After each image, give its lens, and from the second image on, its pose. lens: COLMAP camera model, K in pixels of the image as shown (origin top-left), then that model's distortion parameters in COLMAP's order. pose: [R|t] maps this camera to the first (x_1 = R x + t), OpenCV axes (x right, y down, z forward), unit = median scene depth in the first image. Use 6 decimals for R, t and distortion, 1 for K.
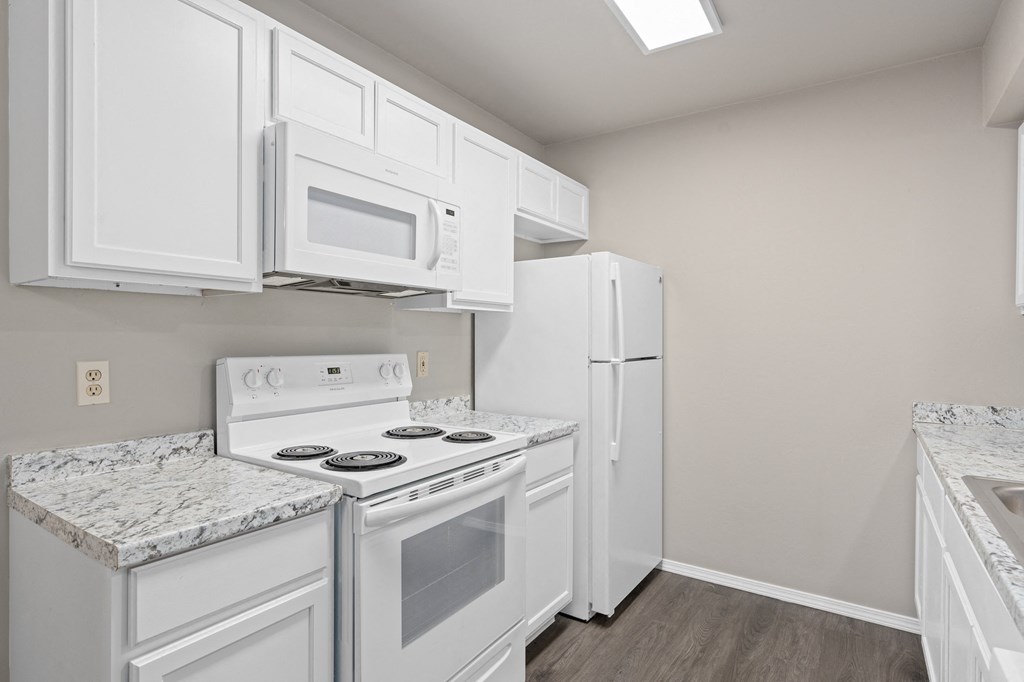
lens RADIAL K [[520.1, 0, 507.2], [0, 520.1, 342.9], [0, 0, 1]] dist [0.001669, -0.000233]
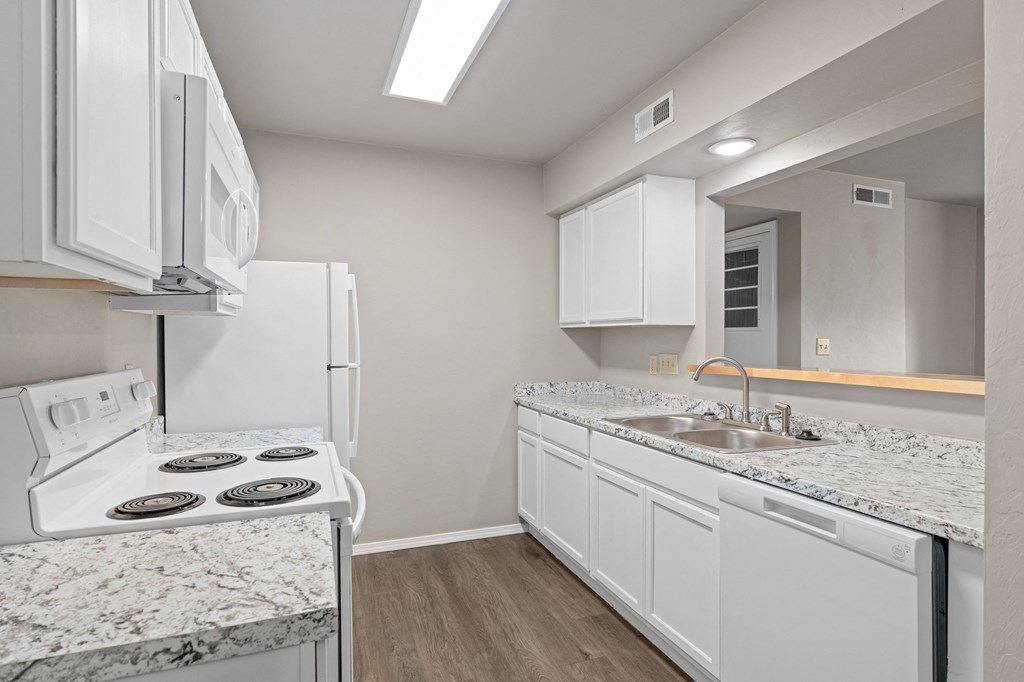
lens RADIAL K [[520.1, 0, 509.2], [0, 520.1, 348.1], [0, 0, 1]] dist [0.001669, -0.000233]
pose [[0.595977, -0.018006, 0.802799, -0.553350], [0.011249, 0.999838, 0.014075, -0.015606], [-0.802923, 0.000643, 0.596083, 0.120590]]
